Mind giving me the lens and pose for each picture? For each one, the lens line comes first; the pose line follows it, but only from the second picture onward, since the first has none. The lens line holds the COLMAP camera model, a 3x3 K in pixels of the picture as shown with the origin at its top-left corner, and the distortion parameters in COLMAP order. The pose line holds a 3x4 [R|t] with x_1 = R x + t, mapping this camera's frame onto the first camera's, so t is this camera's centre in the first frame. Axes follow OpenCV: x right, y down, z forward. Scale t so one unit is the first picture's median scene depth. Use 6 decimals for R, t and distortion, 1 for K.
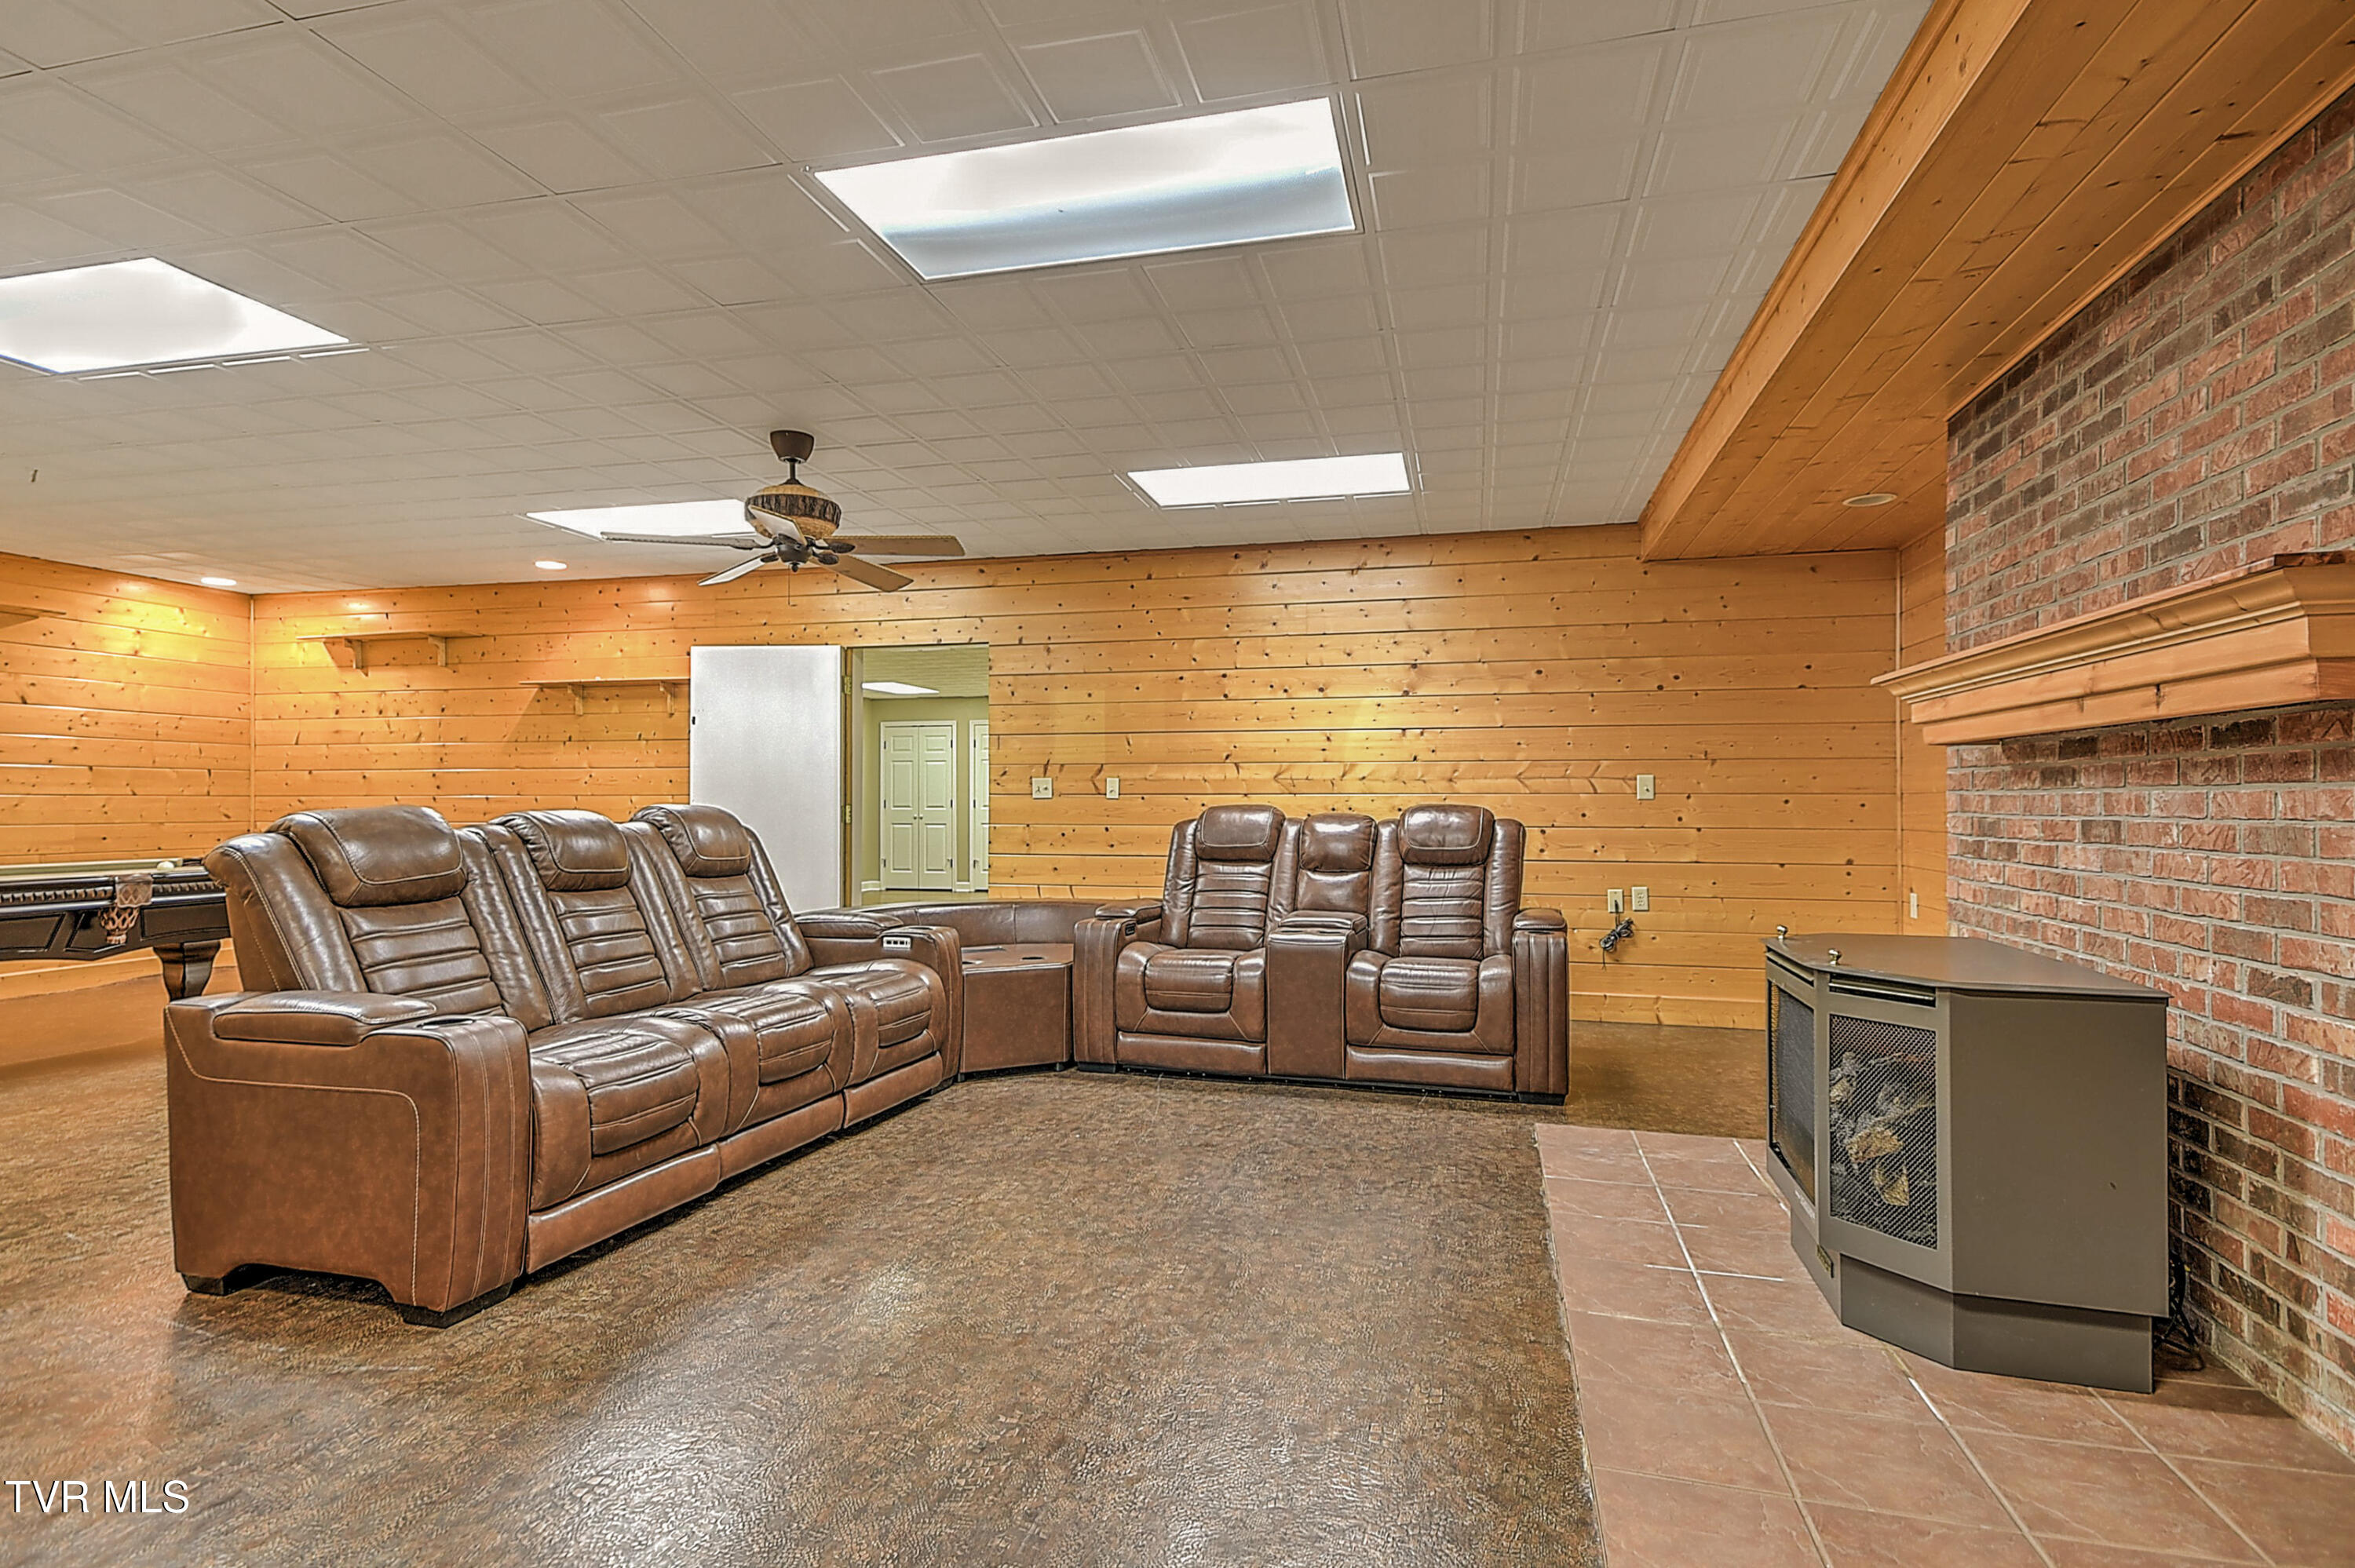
lens RADIAL K [[1171.3, 0, 1178.9], [0, 1171.3, 799.1], [0, 0, 1]] dist [0.037945, -0.014541]
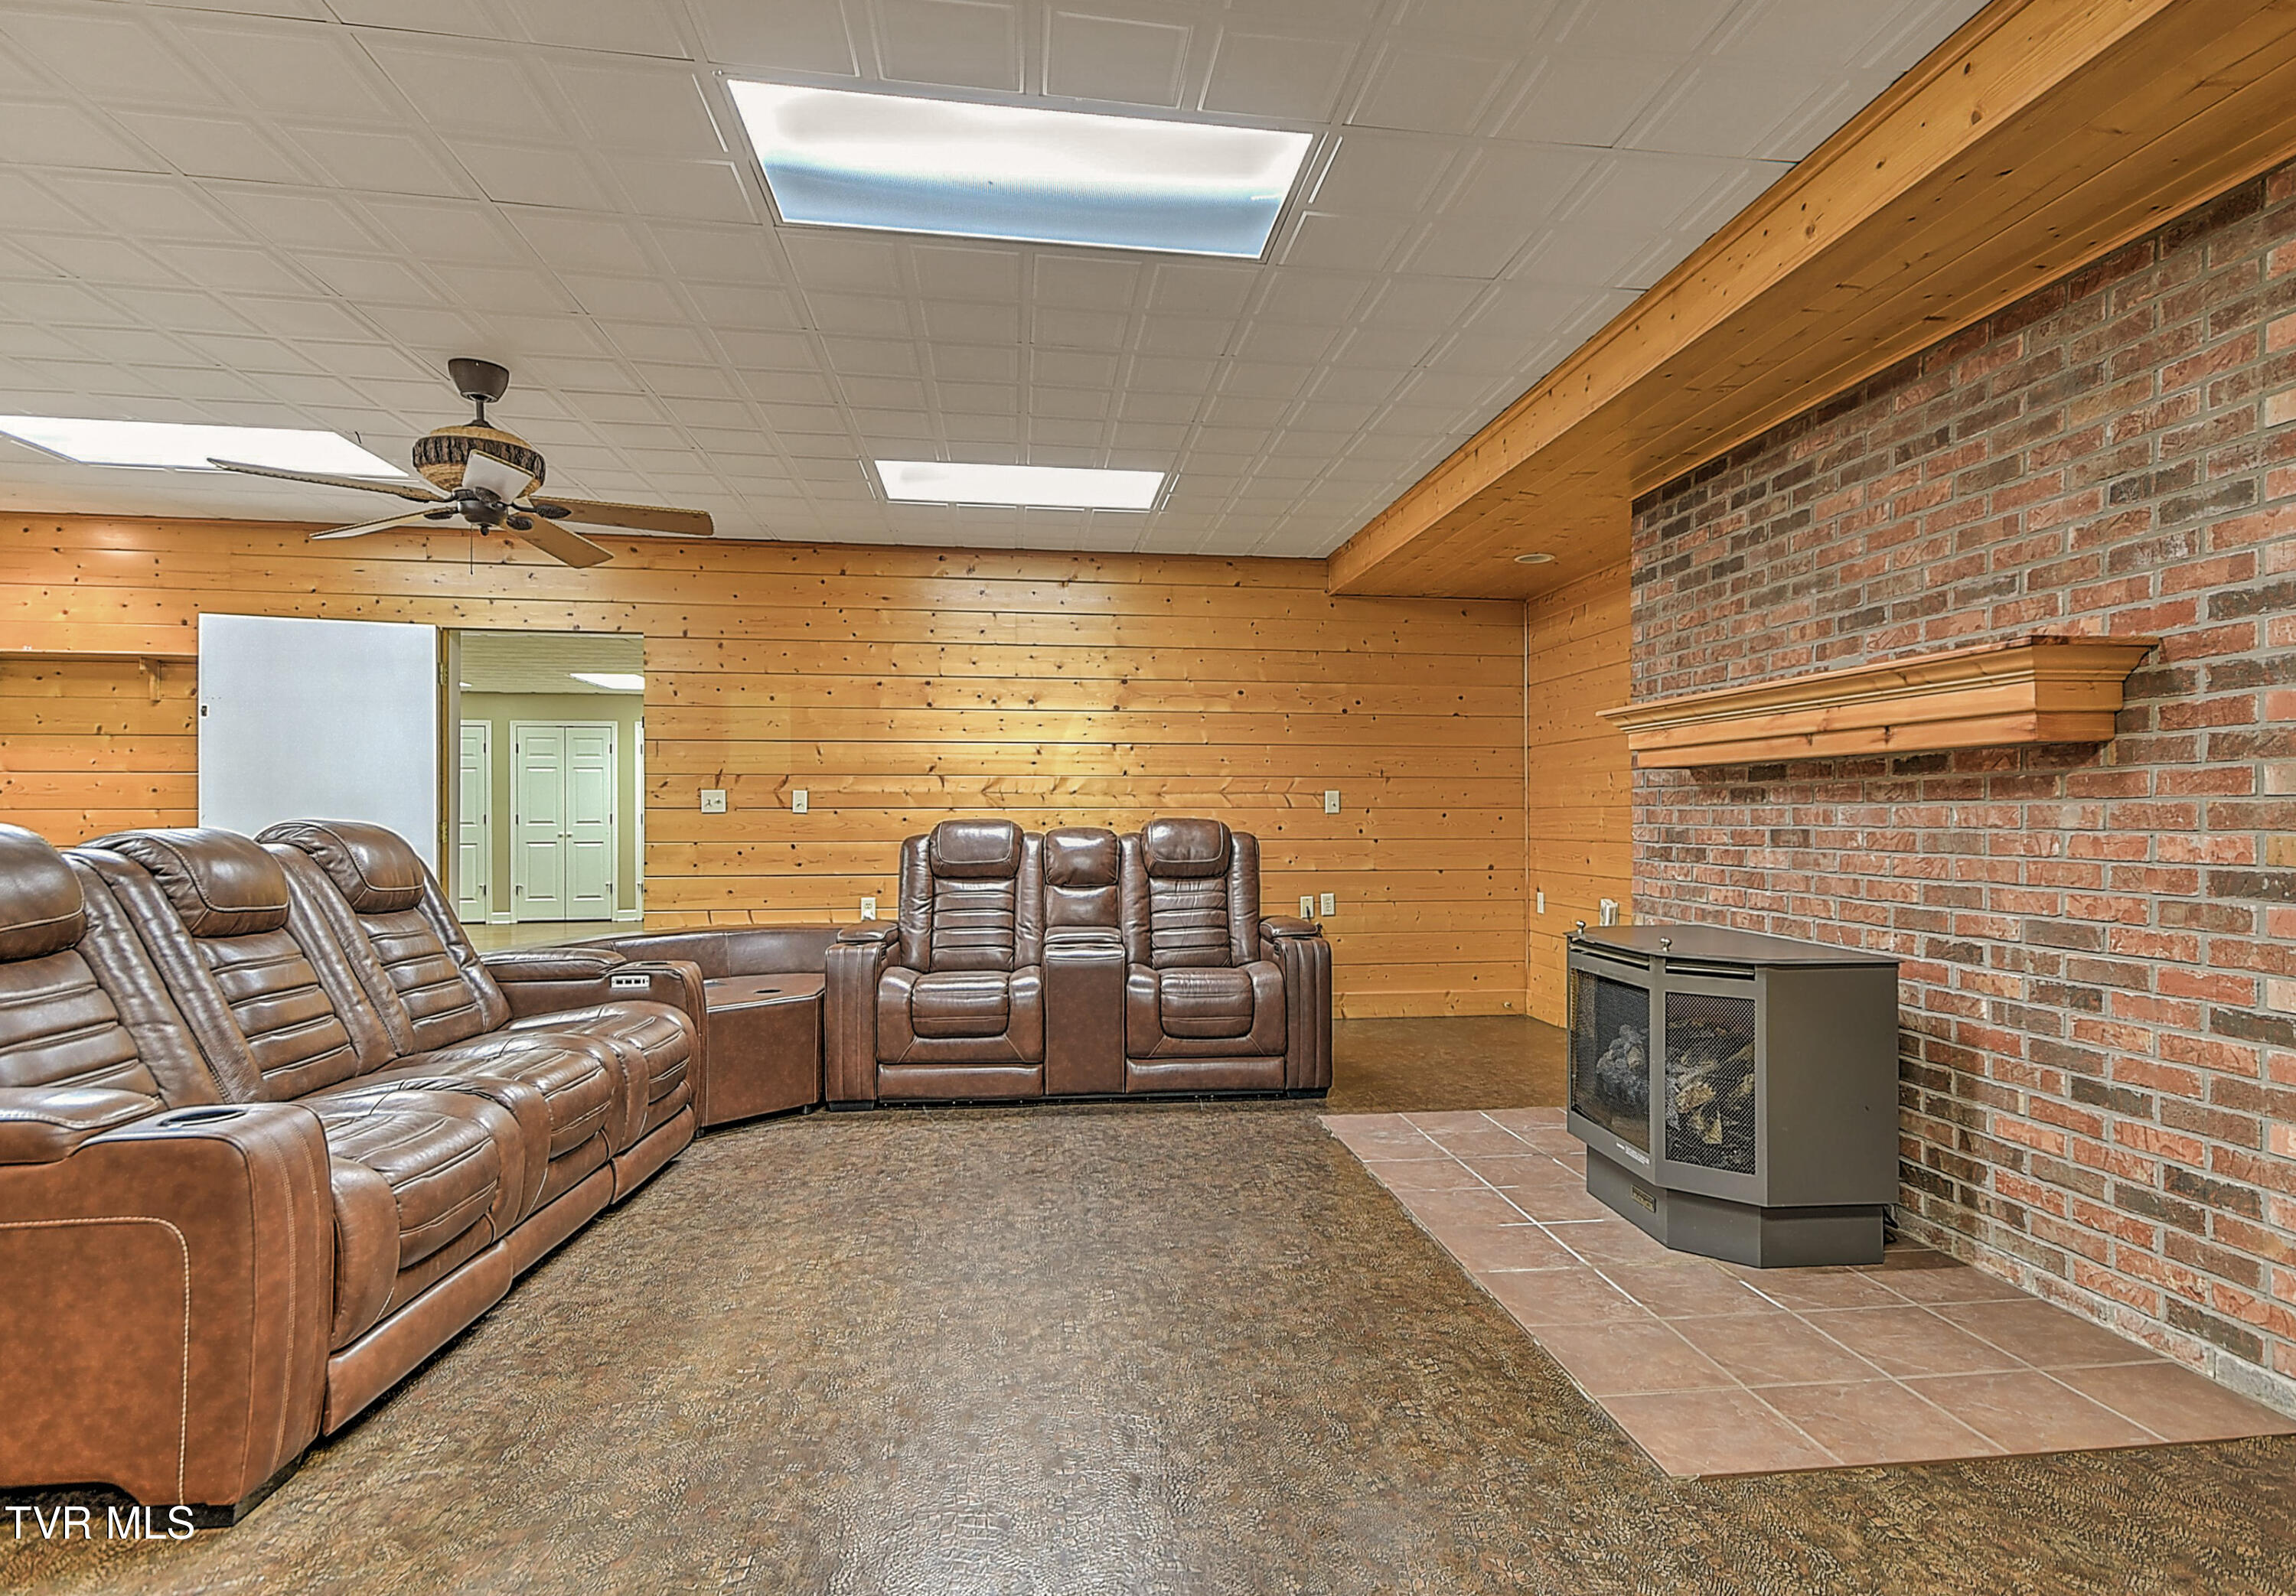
lens RADIAL K [[1195.4, 0, 1197.9], [0, 1195.4, 818.1], [0, 0, 1]] dist [0.025110, -0.000819]
pose [[0.920255, -0.002201, 0.391313, -0.237432], [0.000643, 0.999991, 0.004113, -0.000090], [-0.391319, -0.003533, 0.920248, 0.042606]]
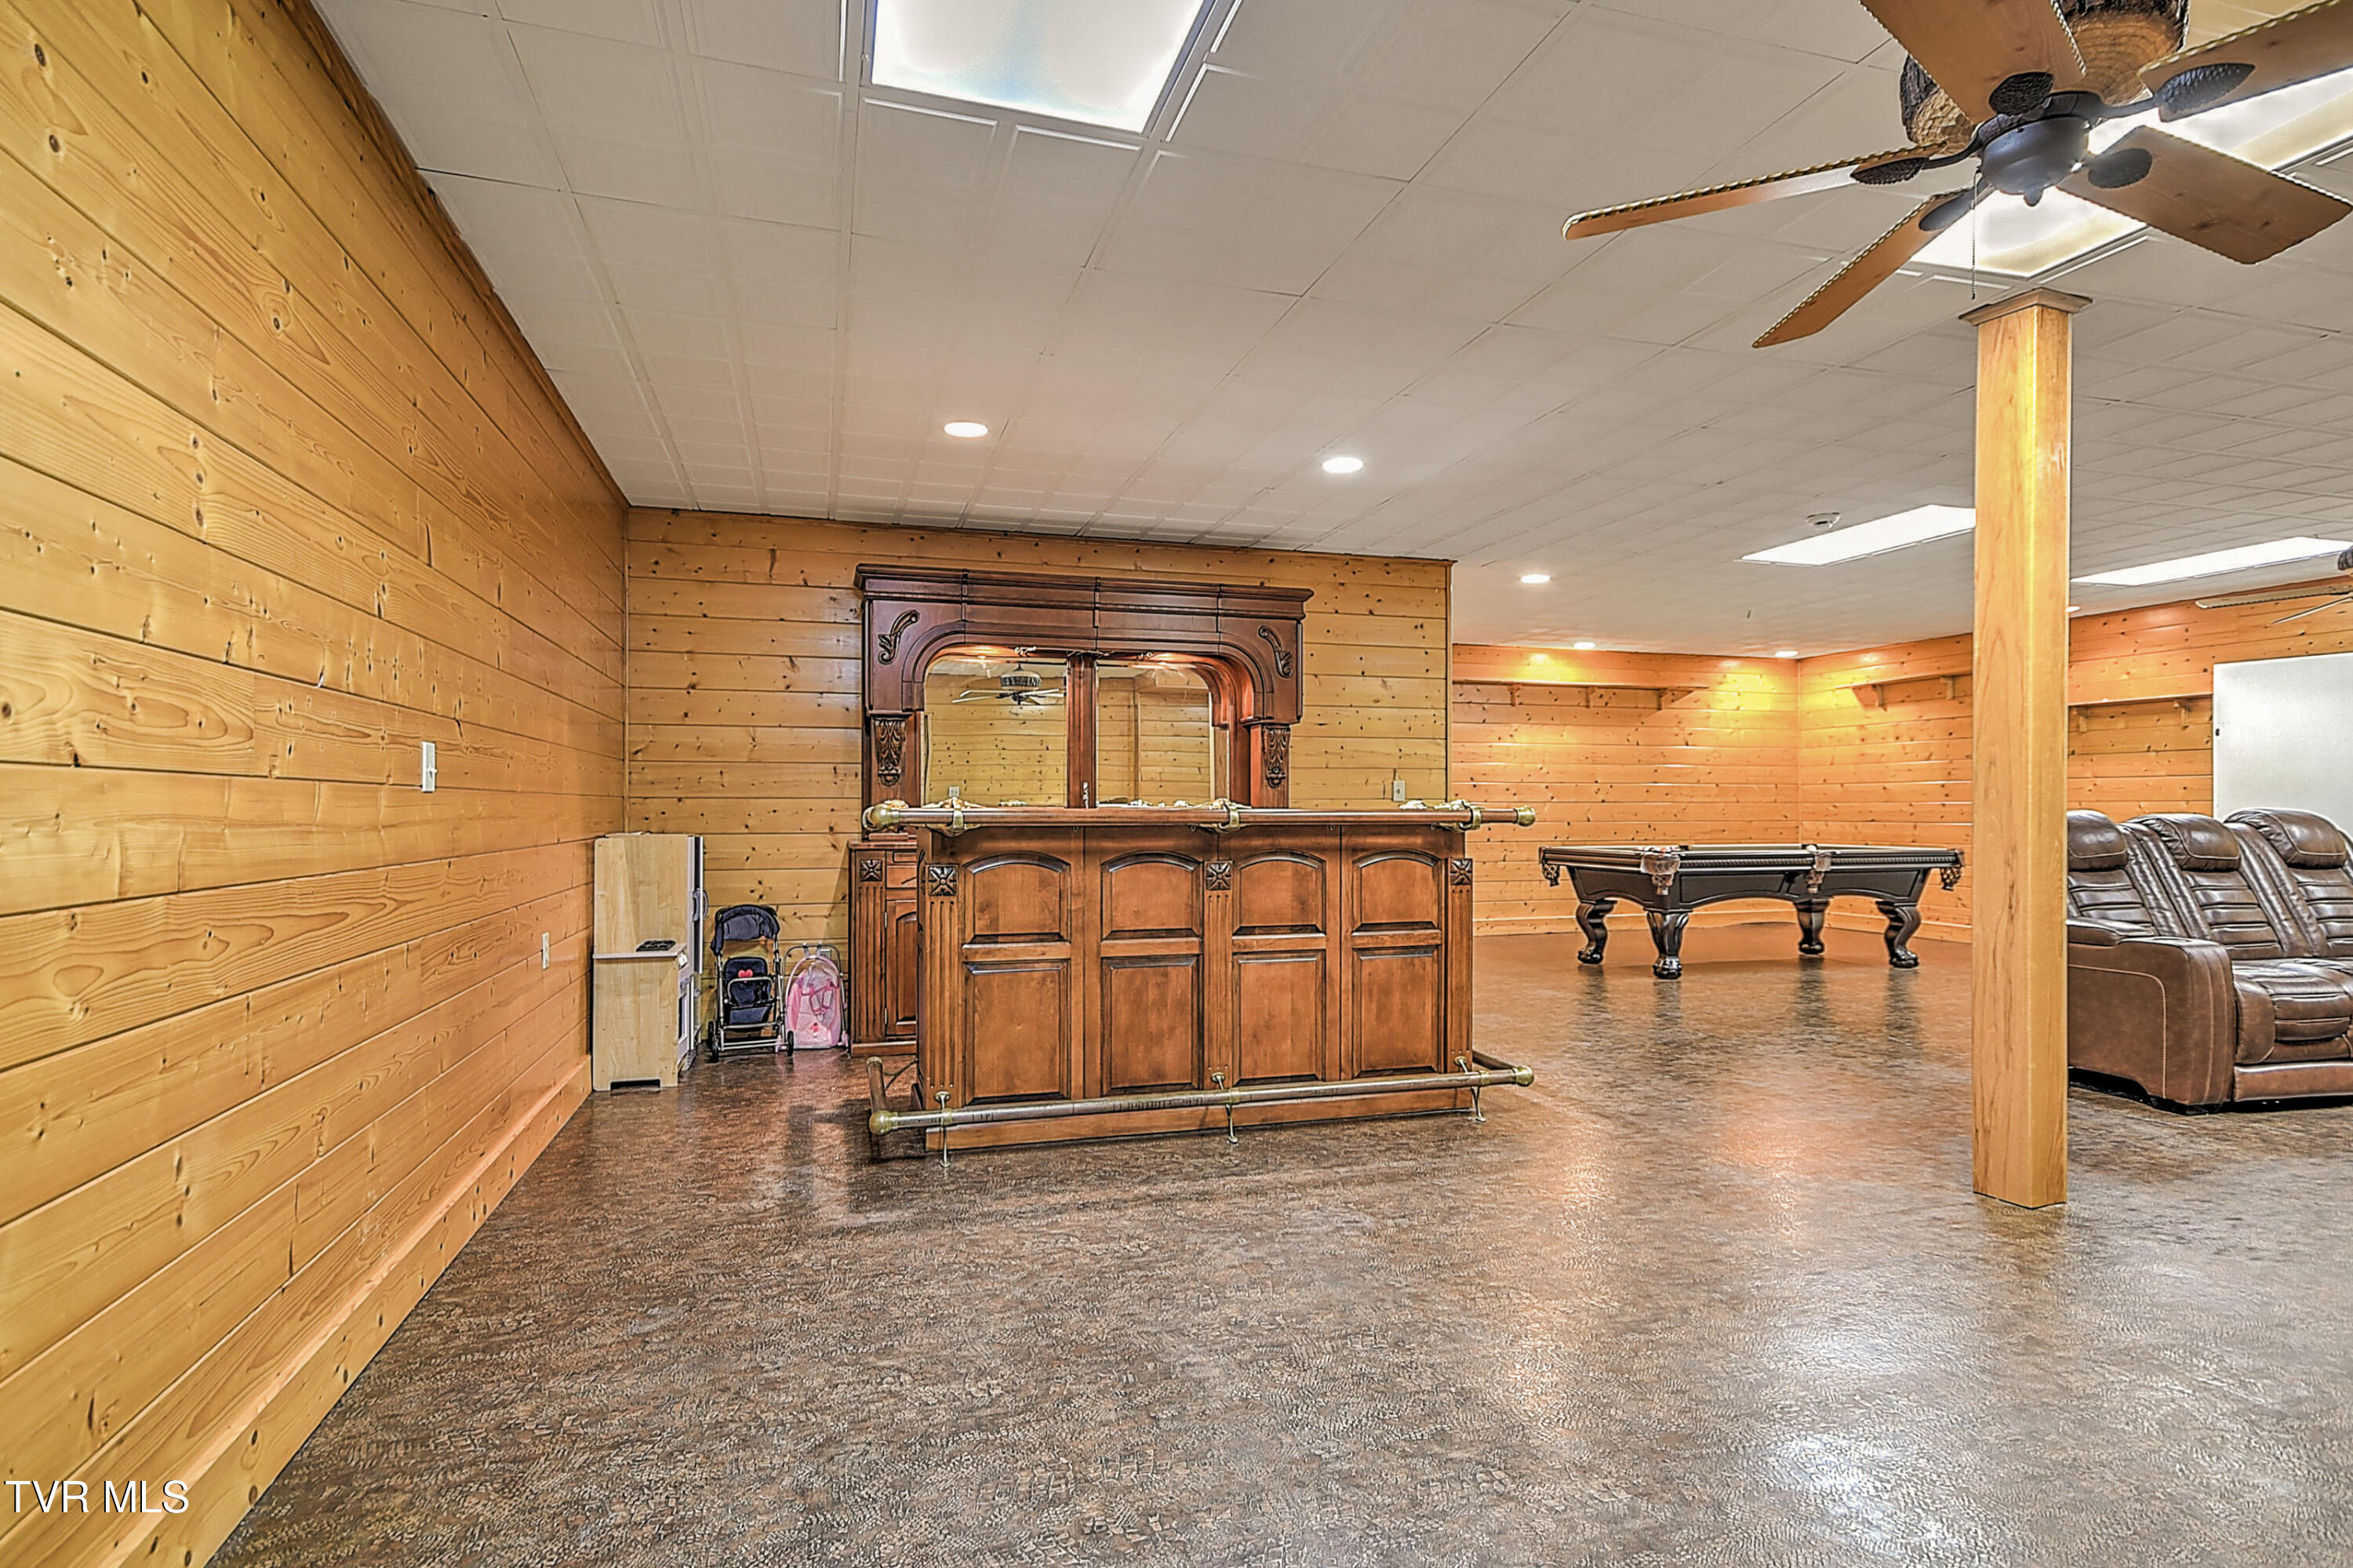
lens RADIAL K [[1170.5, 0, 1177.9], [0, 1170.5, 799.1], [0, 0, 1]] dist [0.037945, -0.014541]
pose [[0.517987, -0.005924, -0.855368, 0.067342], [0.002589, 0.999982, -0.005357, -0.002635], [0.855385, 0.000561, 0.517993, -0.740651]]
